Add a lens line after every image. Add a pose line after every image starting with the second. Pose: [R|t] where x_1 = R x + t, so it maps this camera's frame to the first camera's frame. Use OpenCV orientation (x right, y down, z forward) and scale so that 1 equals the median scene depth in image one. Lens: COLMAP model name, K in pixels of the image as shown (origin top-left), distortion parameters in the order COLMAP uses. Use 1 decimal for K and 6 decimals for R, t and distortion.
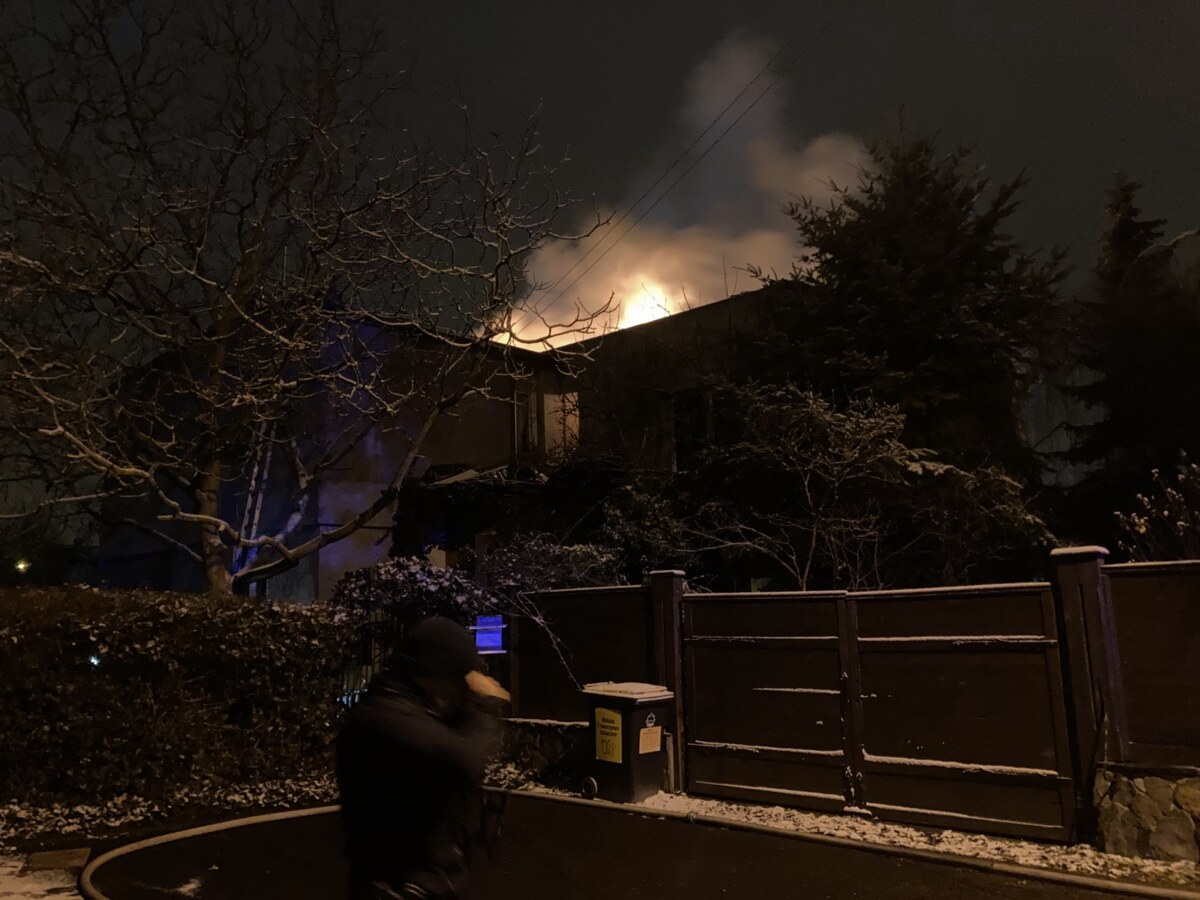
lens RADIAL K [[971.3, 0, 600.0], [0, 971.3, 450.0], [0, 0, 1]] dist [0.000439, -0.002616]
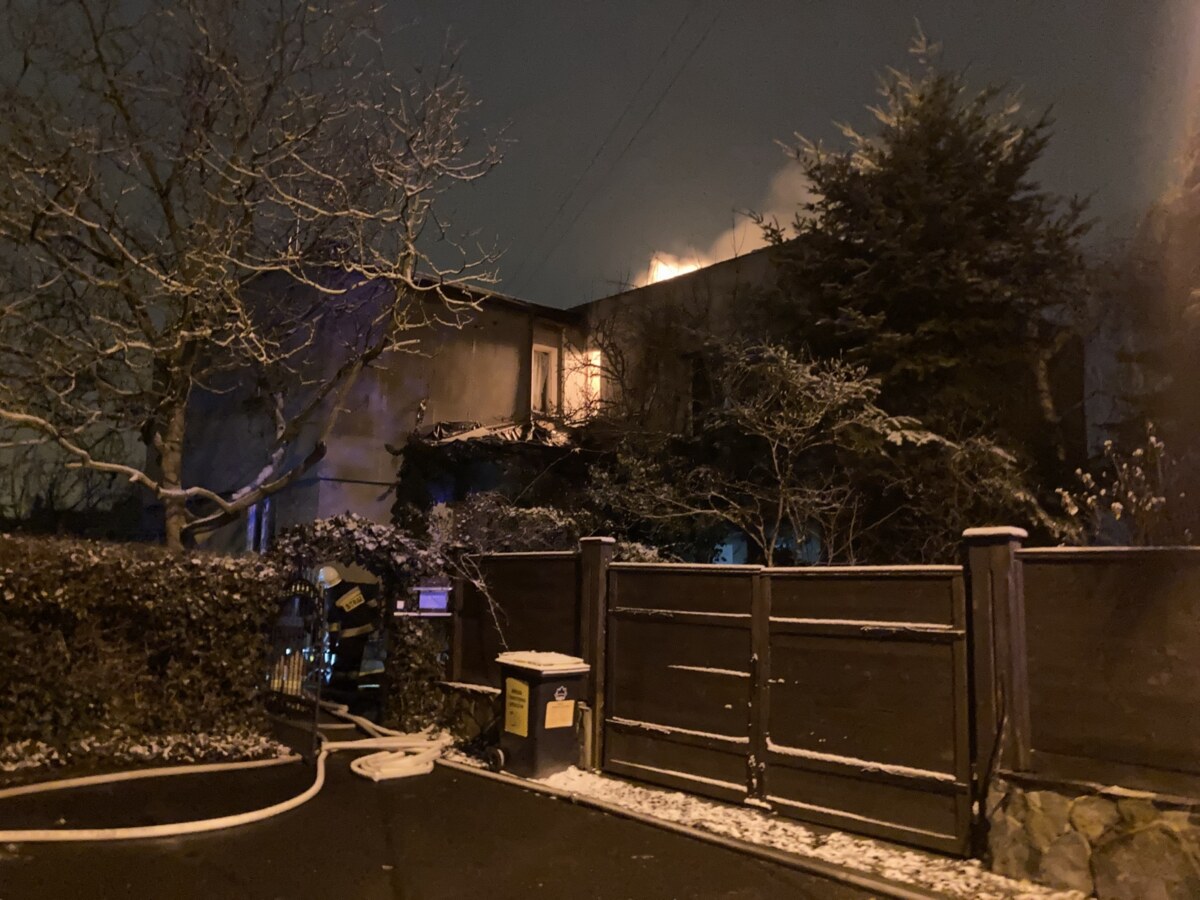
lens RADIAL K [[968.1, 0, 600.0], [0, 968.1, 450.0], [0, 0, 1]] dist [0.004942, -0.001366]
pose [[0.994253, 0.027009, -0.103589, 0.180413], [-0.023115, 0.998987, 0.038604, 0.002835], [0.104526, -0.035988, 0.993871, 0.071285]]
